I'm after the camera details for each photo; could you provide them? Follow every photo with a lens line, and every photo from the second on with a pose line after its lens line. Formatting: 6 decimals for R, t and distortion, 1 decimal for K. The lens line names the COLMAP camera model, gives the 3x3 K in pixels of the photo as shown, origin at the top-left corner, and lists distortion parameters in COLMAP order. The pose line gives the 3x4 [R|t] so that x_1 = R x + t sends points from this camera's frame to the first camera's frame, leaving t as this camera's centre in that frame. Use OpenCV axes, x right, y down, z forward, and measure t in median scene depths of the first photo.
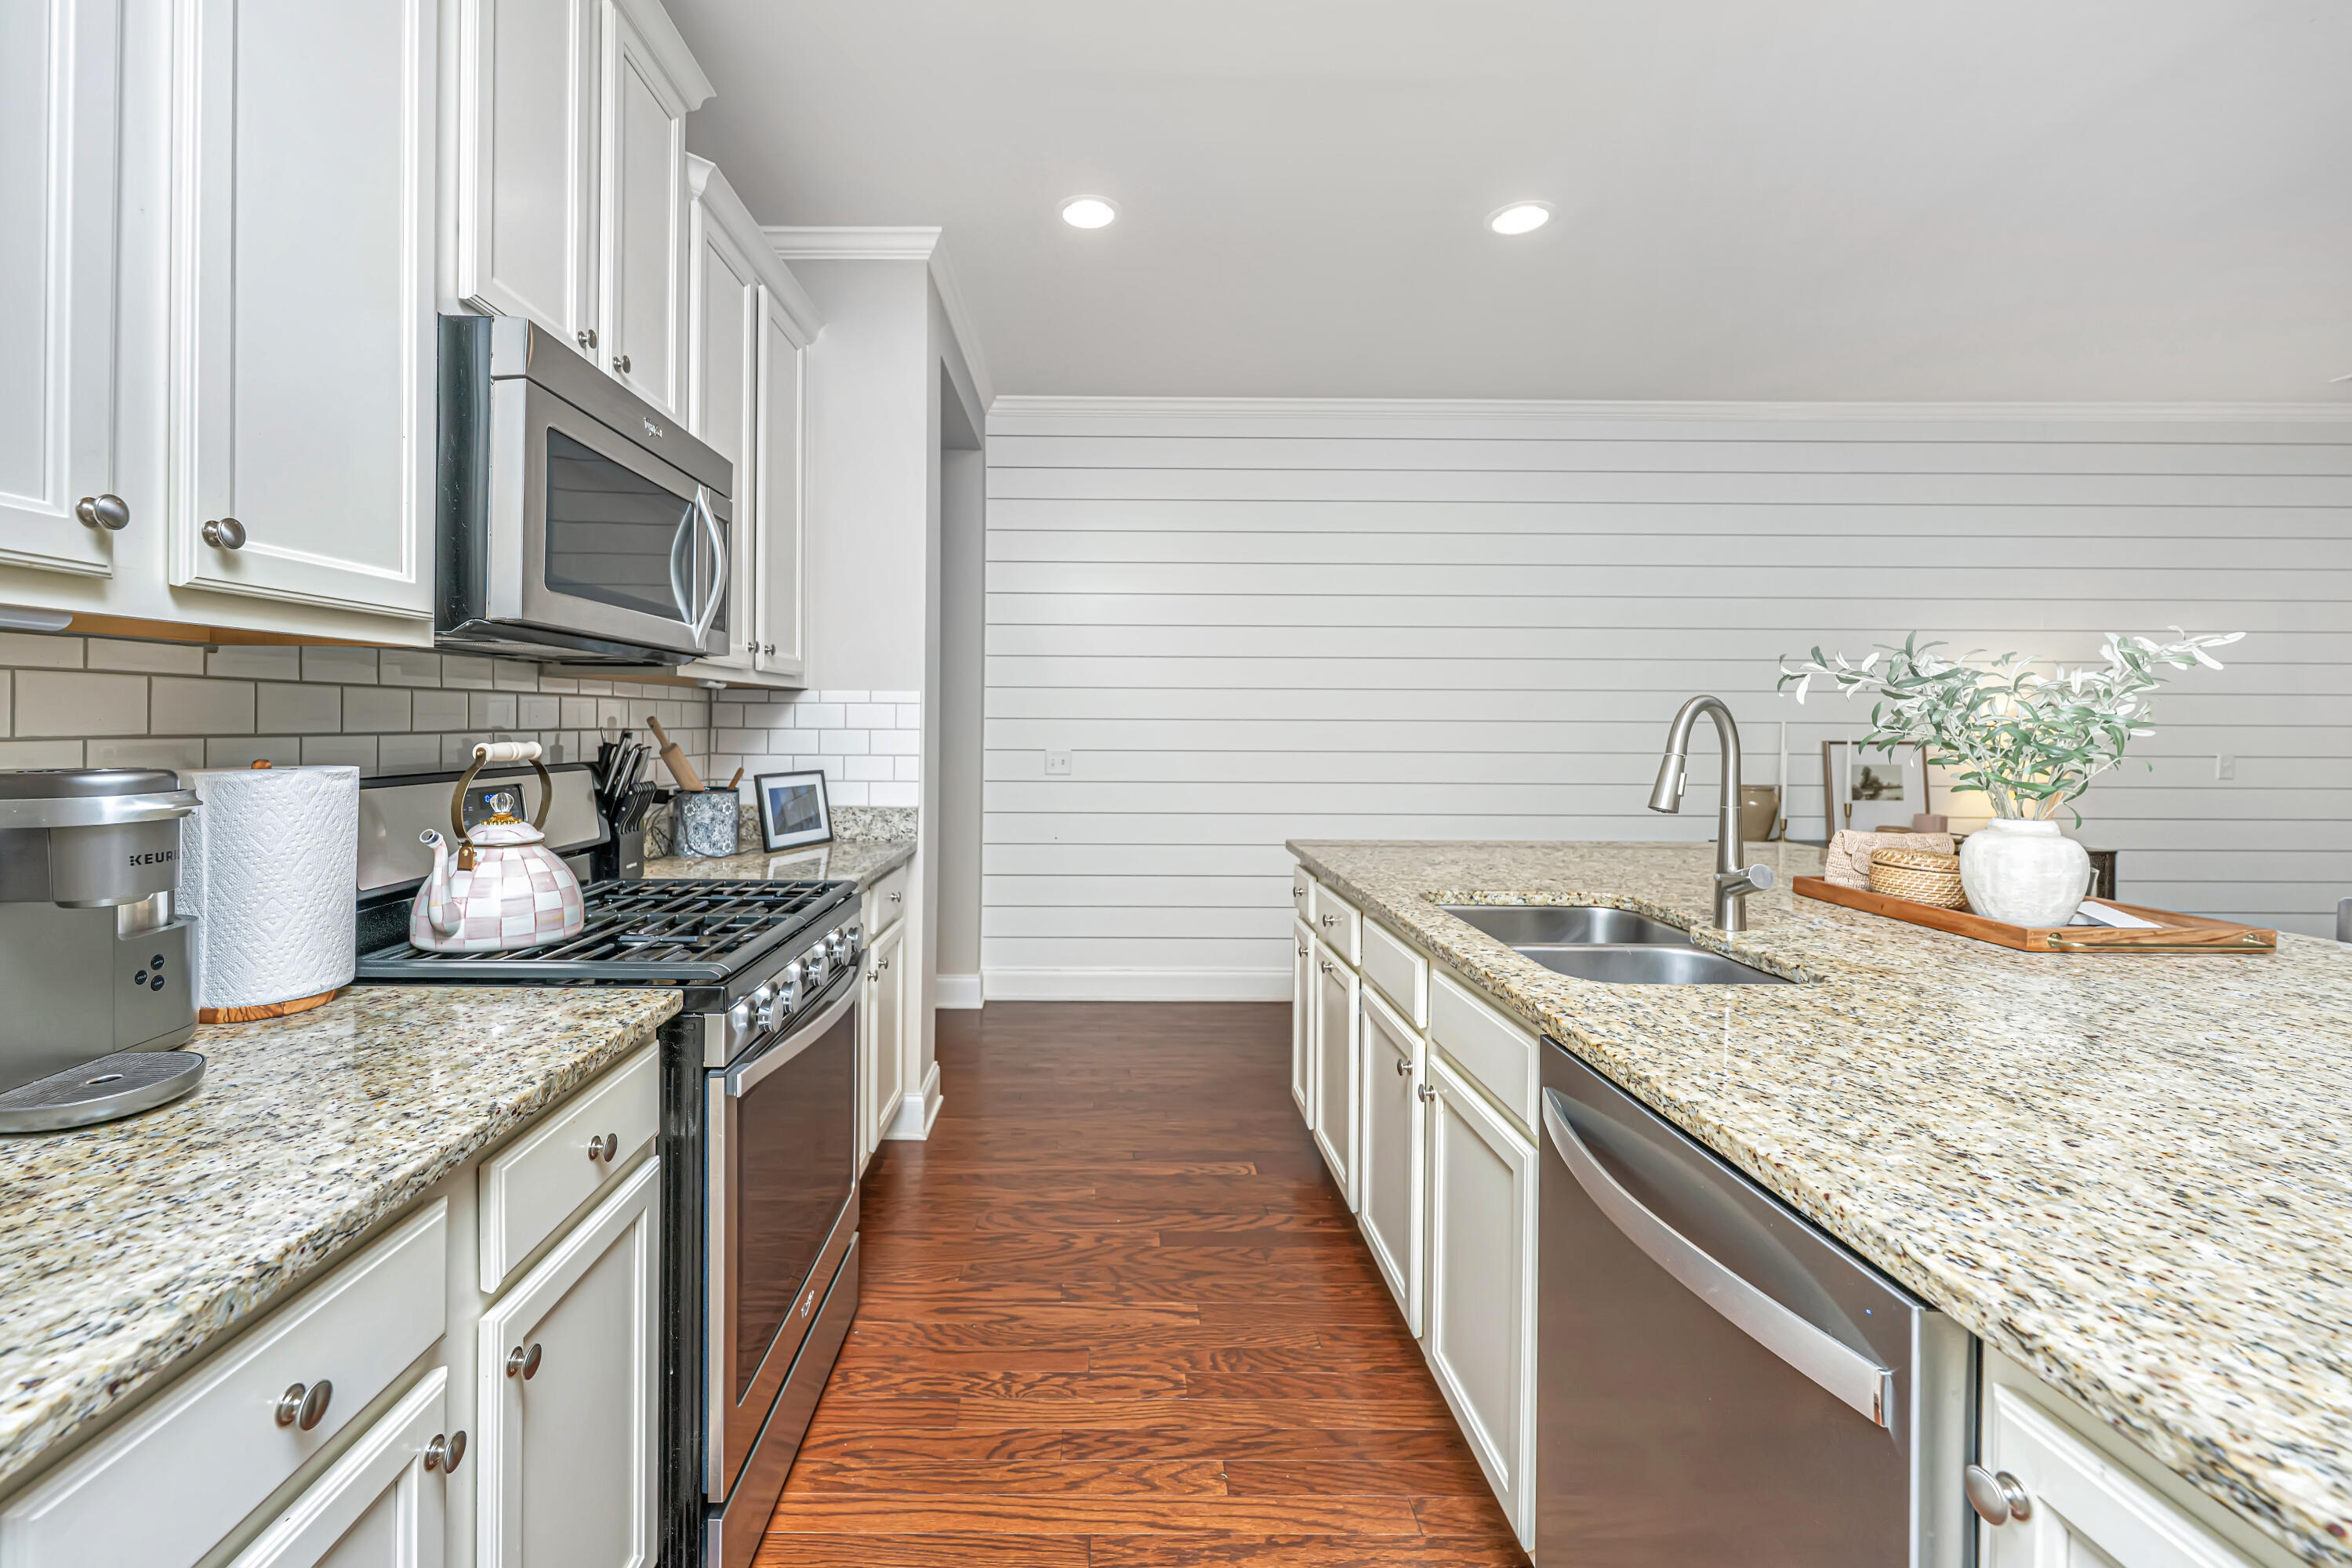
lens RADIAL K [[962.0, 0, 1097.4], [0, 962.0, 719.9], [0, 0, 1]] dist [-0.000422, -0.000179]
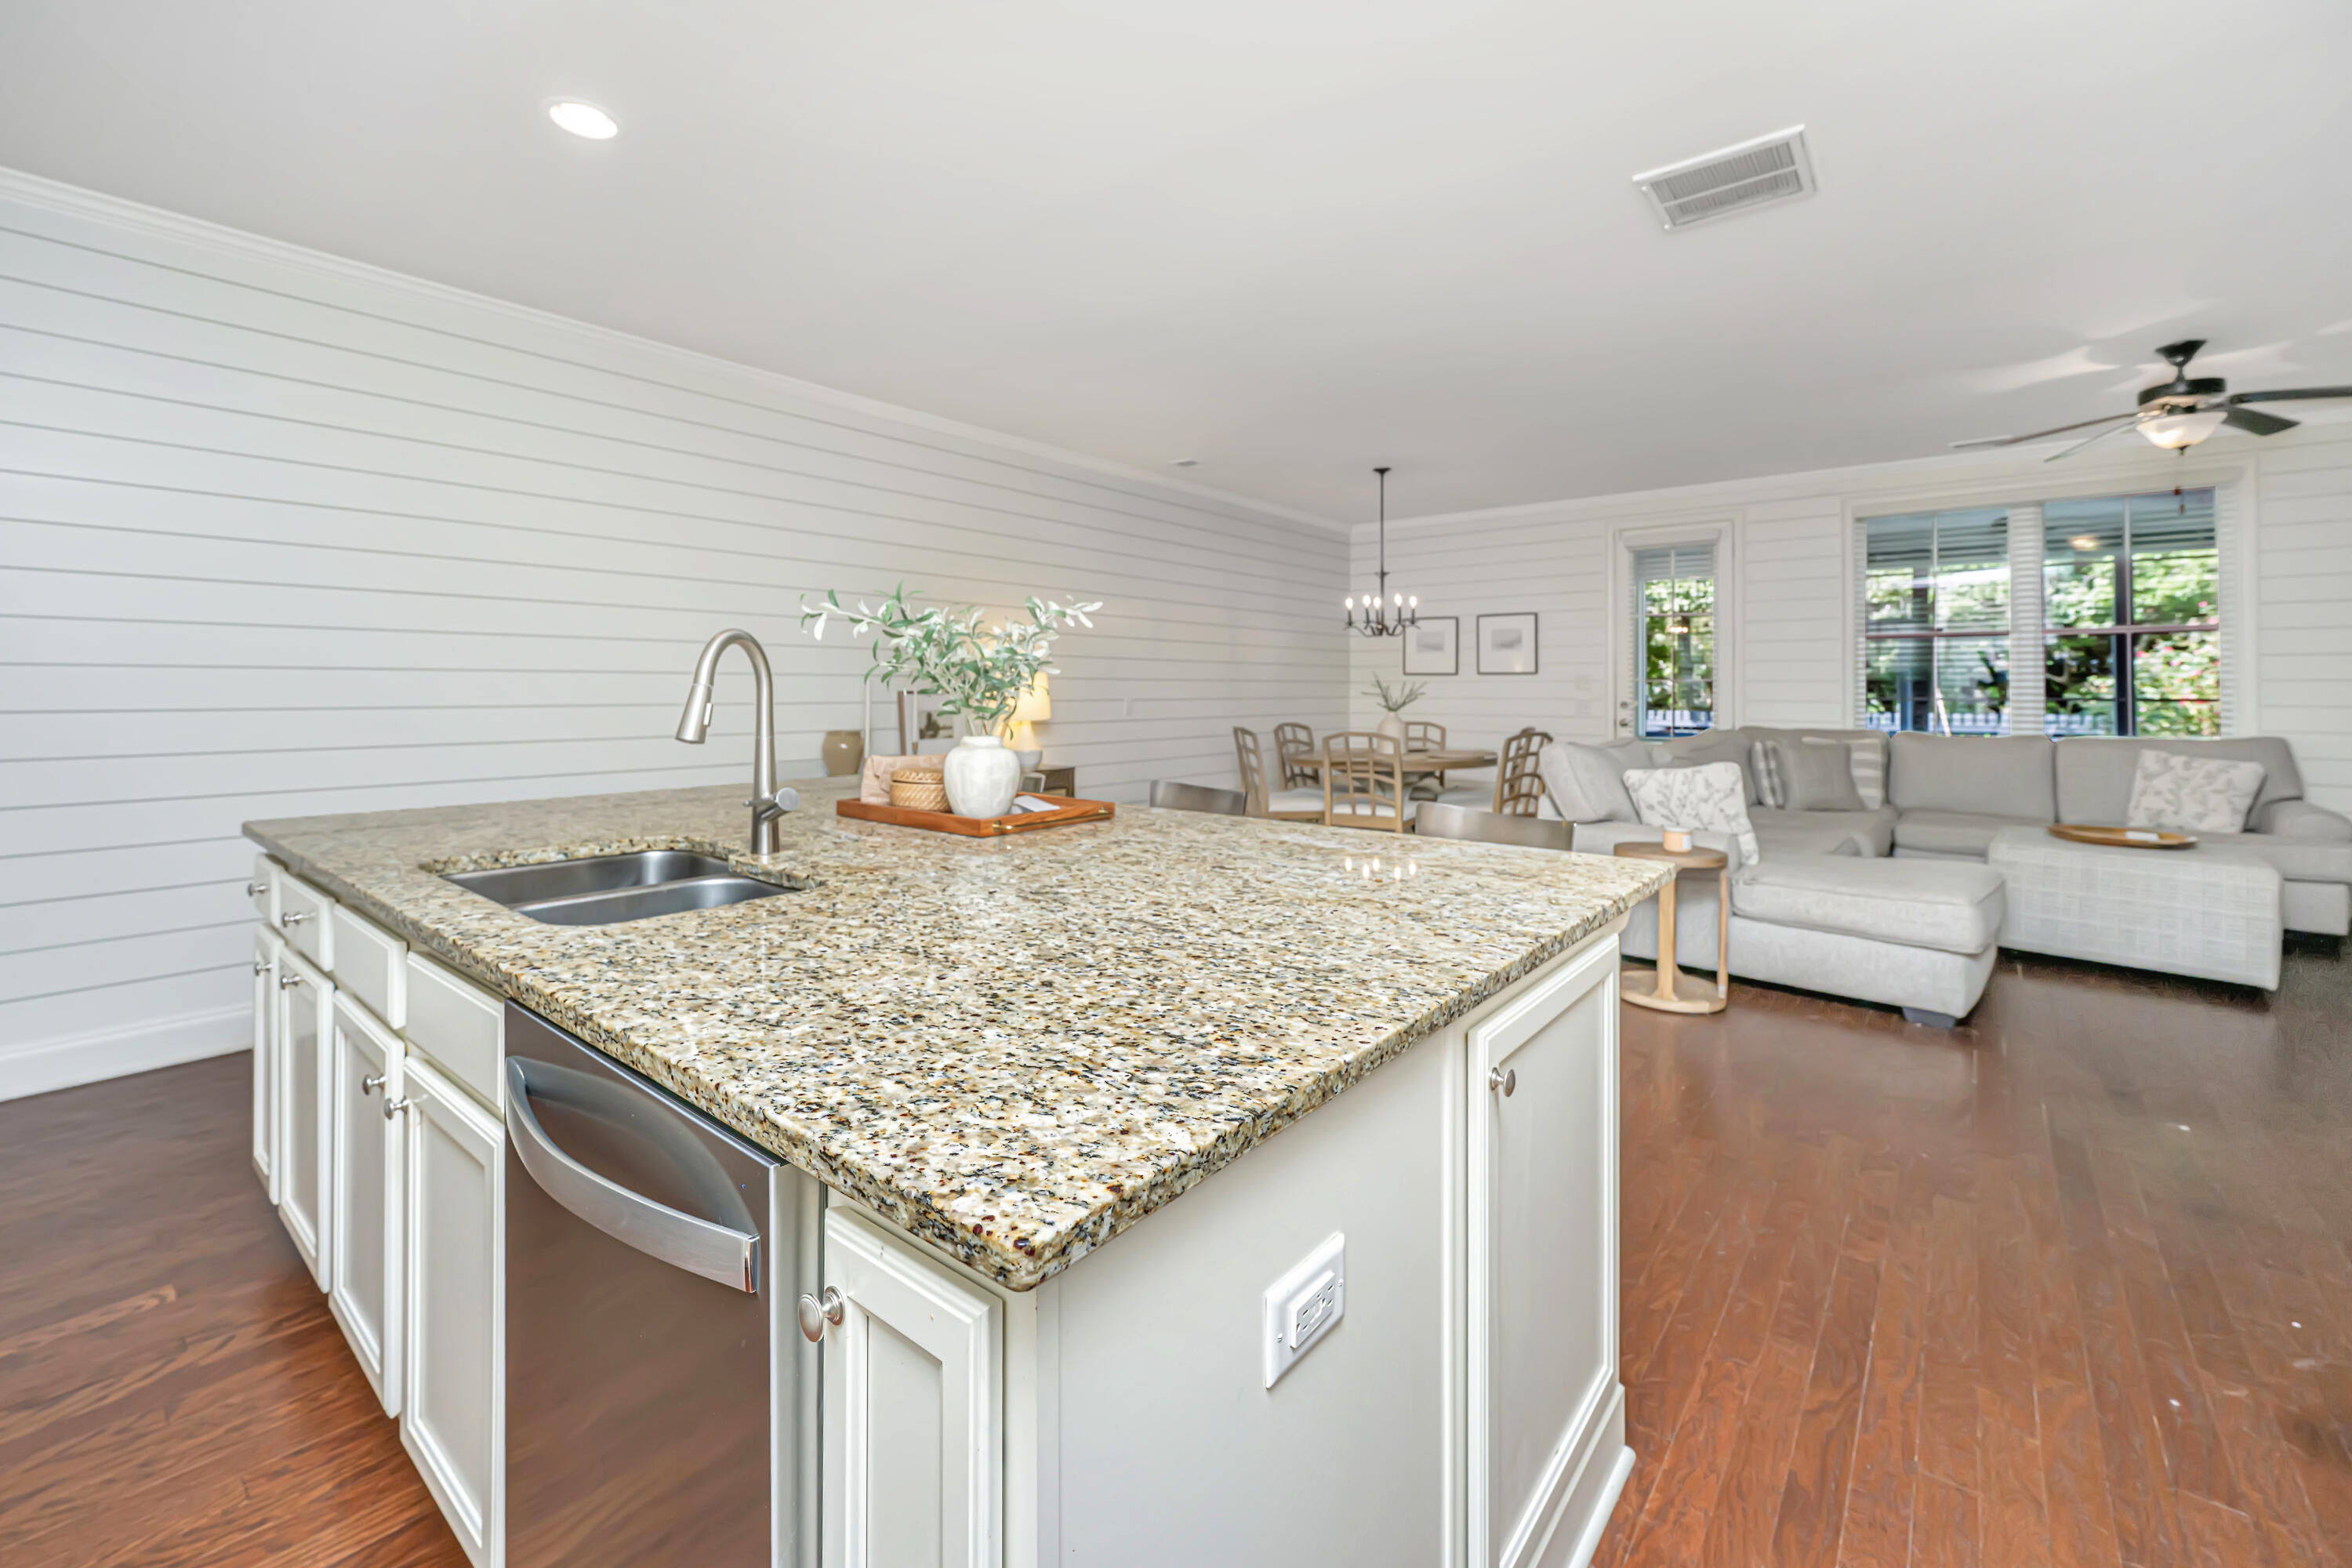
lens RADIAL K [[940.5, 0, 1149.4], [0, 940.5, 684.5], [0, 0, 1]] dist [0.001565, -0.000003]
pose [[0.658766, -0.002169, 0.752345, 0.200206], [0.008673, 0.999951, -0.004711, 0.051873], [-0.752298, 0.009628, 0.658753, 0.001012]]
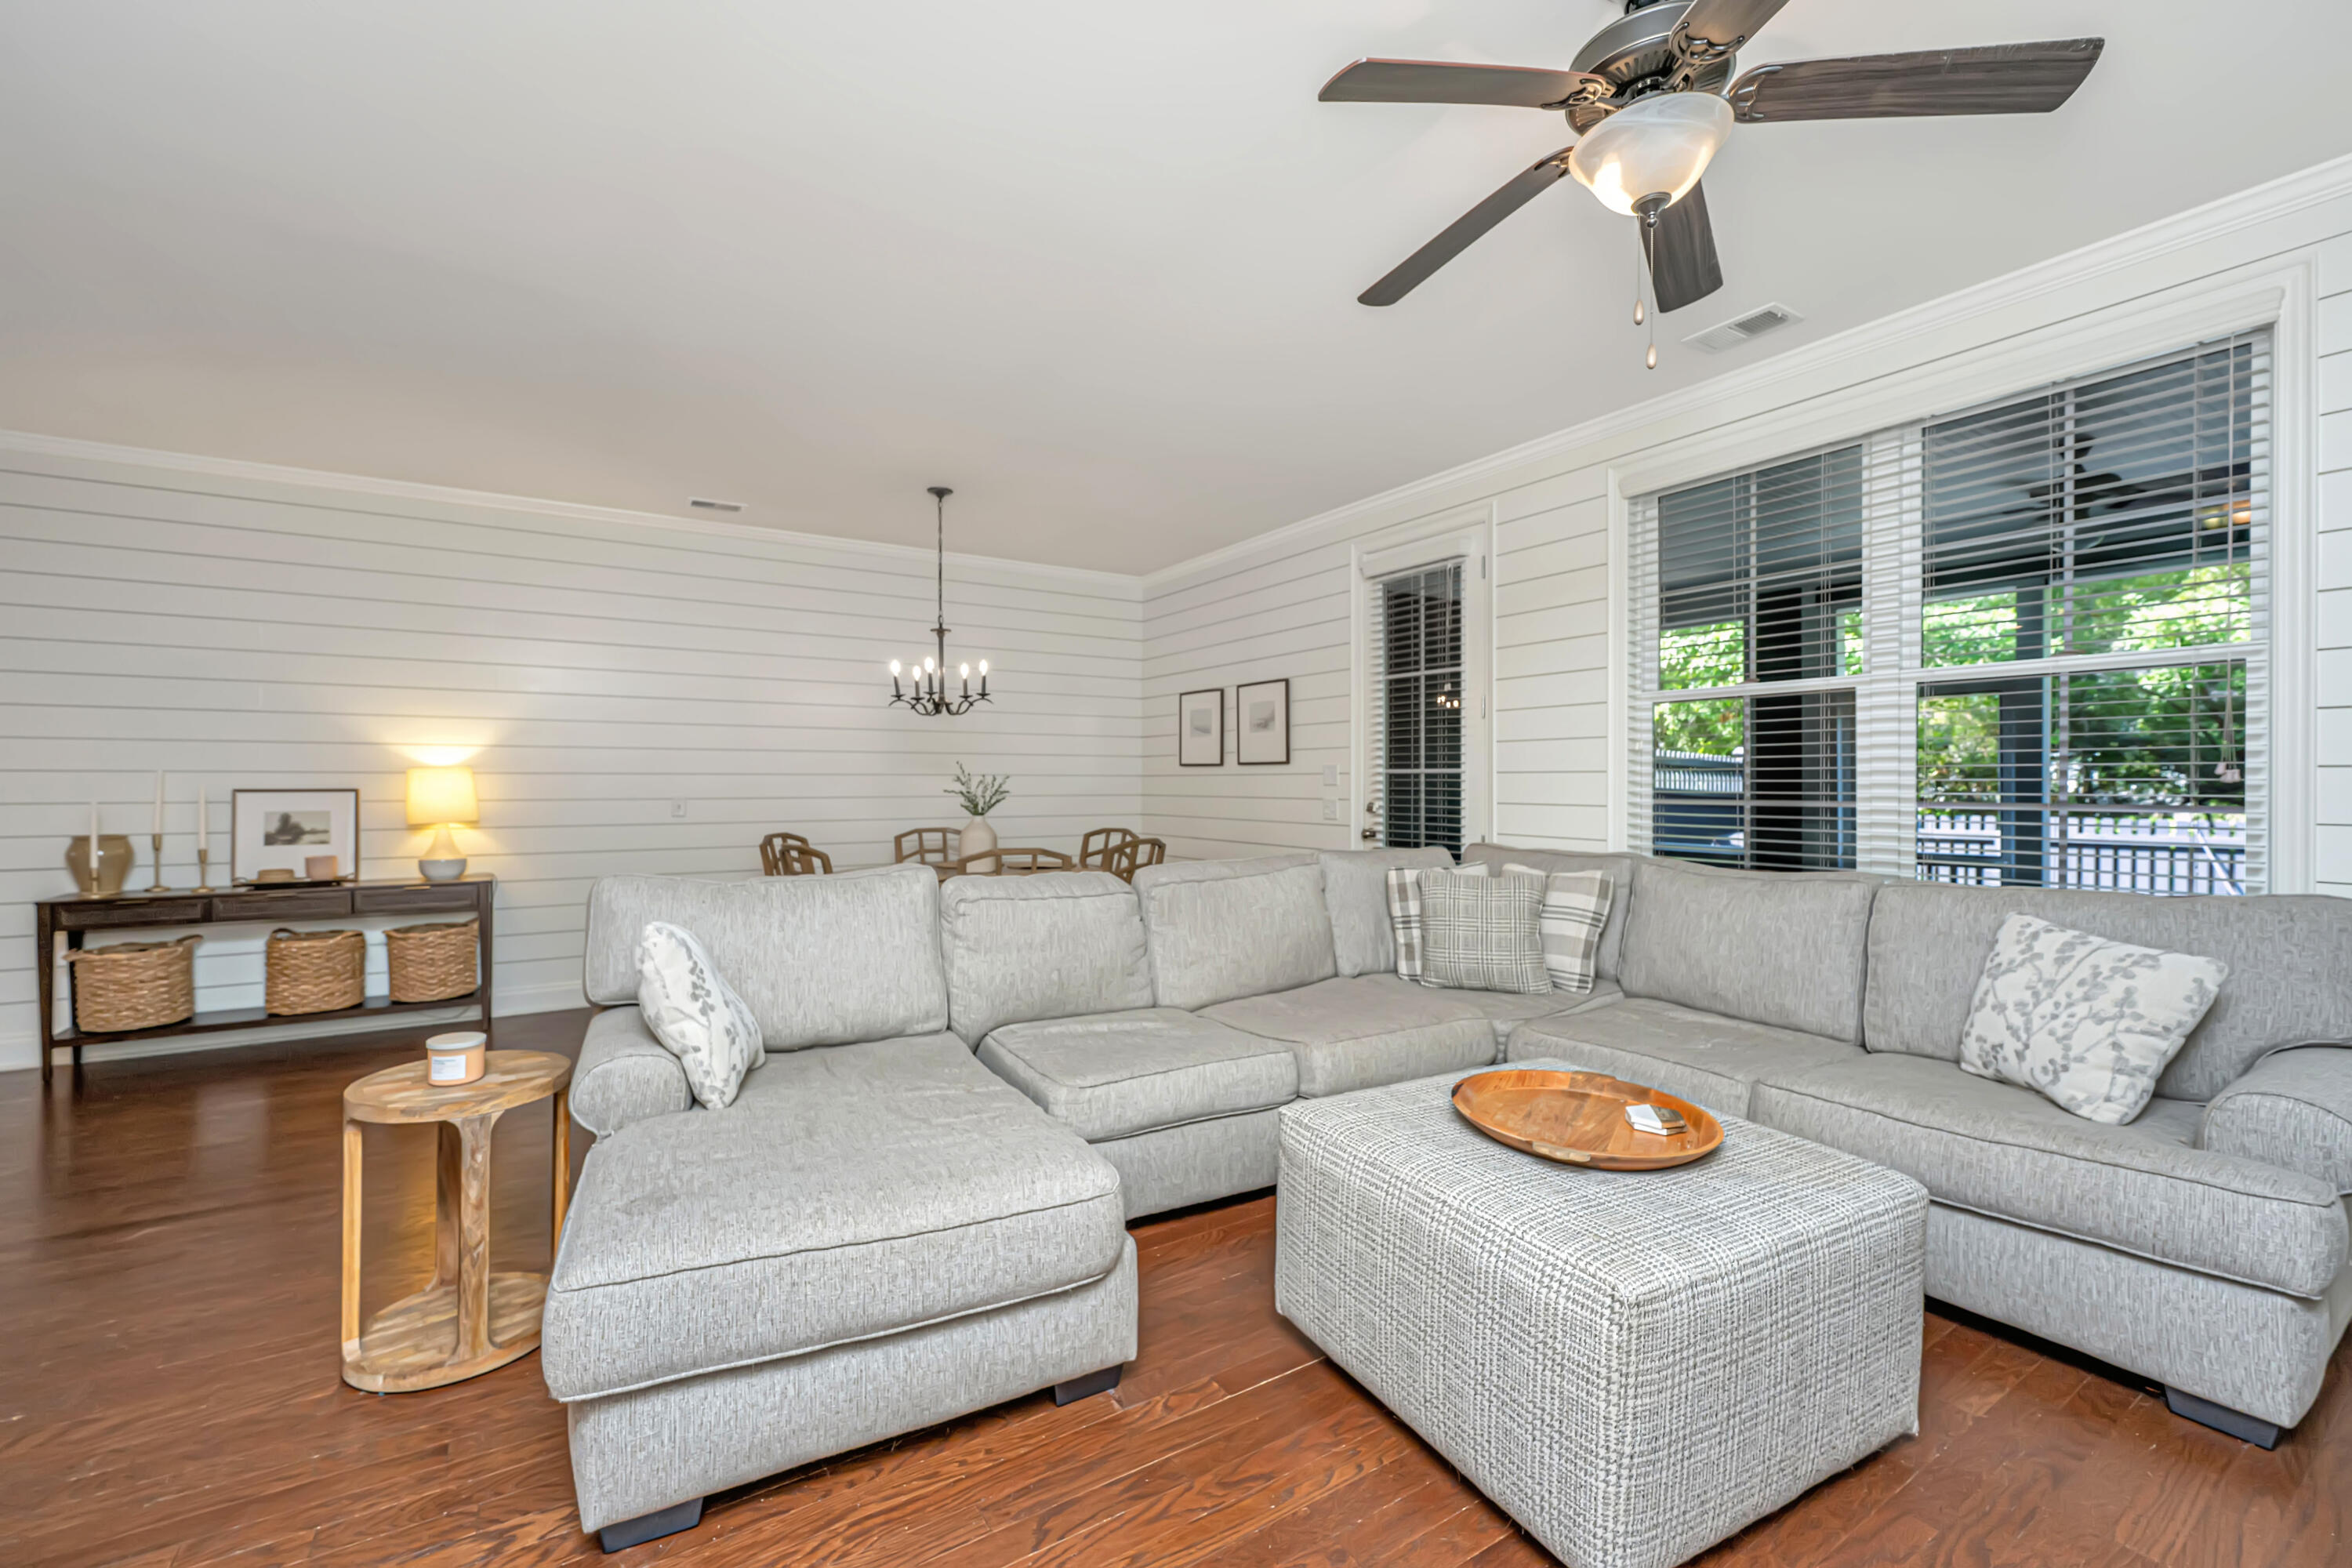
lens RADIAL K [[948.2, 0, 1154.9], [0, 948.2, 778.6], [0, 0, 1]] dist [0.000745, 0.000051]
pose [[0.849068, -0.004451, 0.528264, 2.519214], [0.009307, 0.999935, -0.006534, 0.063790], [-0.528201, 0.010464, 0.849055, -0.890249]]
